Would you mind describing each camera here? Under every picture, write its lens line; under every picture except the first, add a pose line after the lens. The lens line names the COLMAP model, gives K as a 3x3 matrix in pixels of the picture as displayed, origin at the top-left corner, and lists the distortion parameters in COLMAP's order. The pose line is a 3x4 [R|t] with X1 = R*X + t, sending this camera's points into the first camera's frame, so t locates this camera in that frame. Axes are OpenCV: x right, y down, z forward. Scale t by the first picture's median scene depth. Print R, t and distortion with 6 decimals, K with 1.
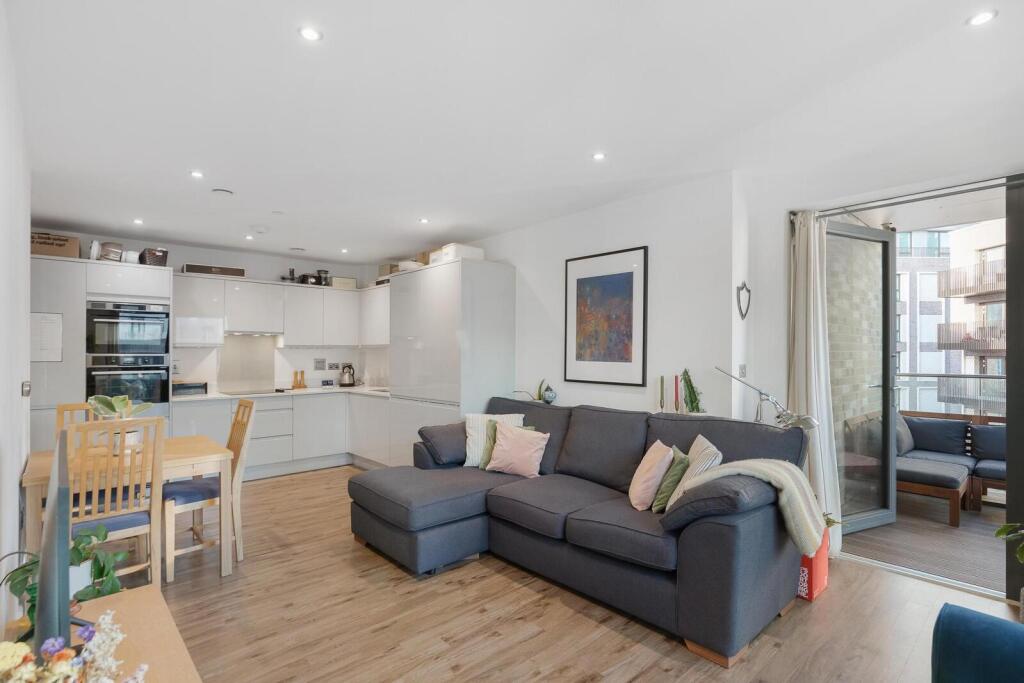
lens RADIAL K [[498.1, 0, 511.5], [0, 498.1, 350.3], [0, 0, 1]] dist [0.000483, -0.000096]
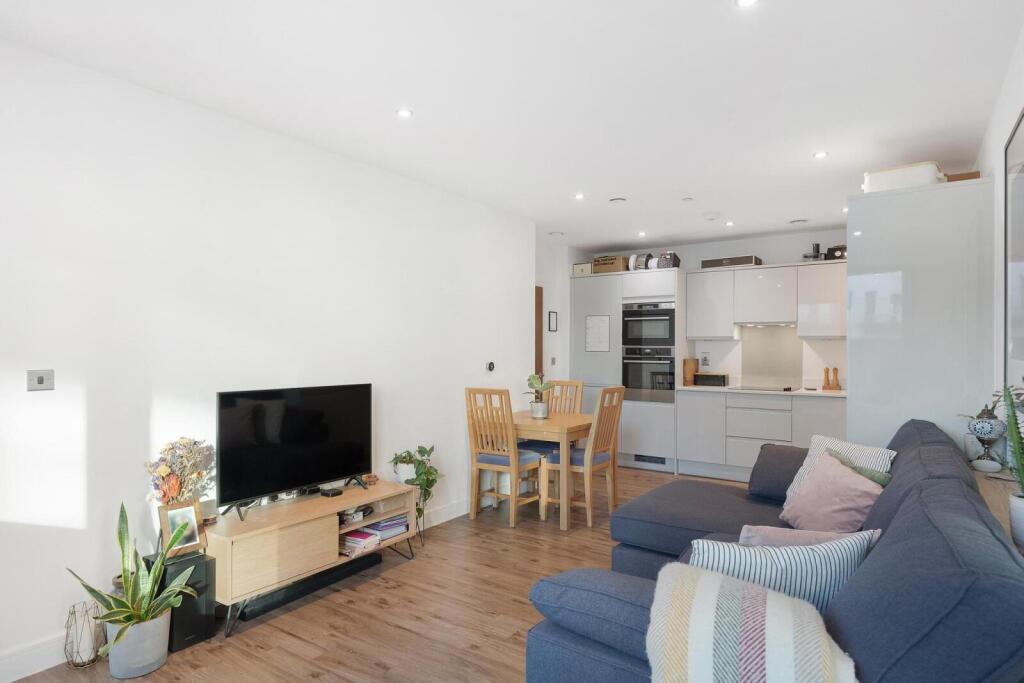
lens RADIAL K [[584.7, 0, 512.0], [0, 584.7, 341.5], [0, 0, 1]] dist [0.001111, -0.000163]
pose [[0.215129, -0.009956, -0.976535, 0.518459], [0.000311, 0.999949, -0.010126, 0.010462], [0.976586, 0.001875, 0.215121, 0.390037]]
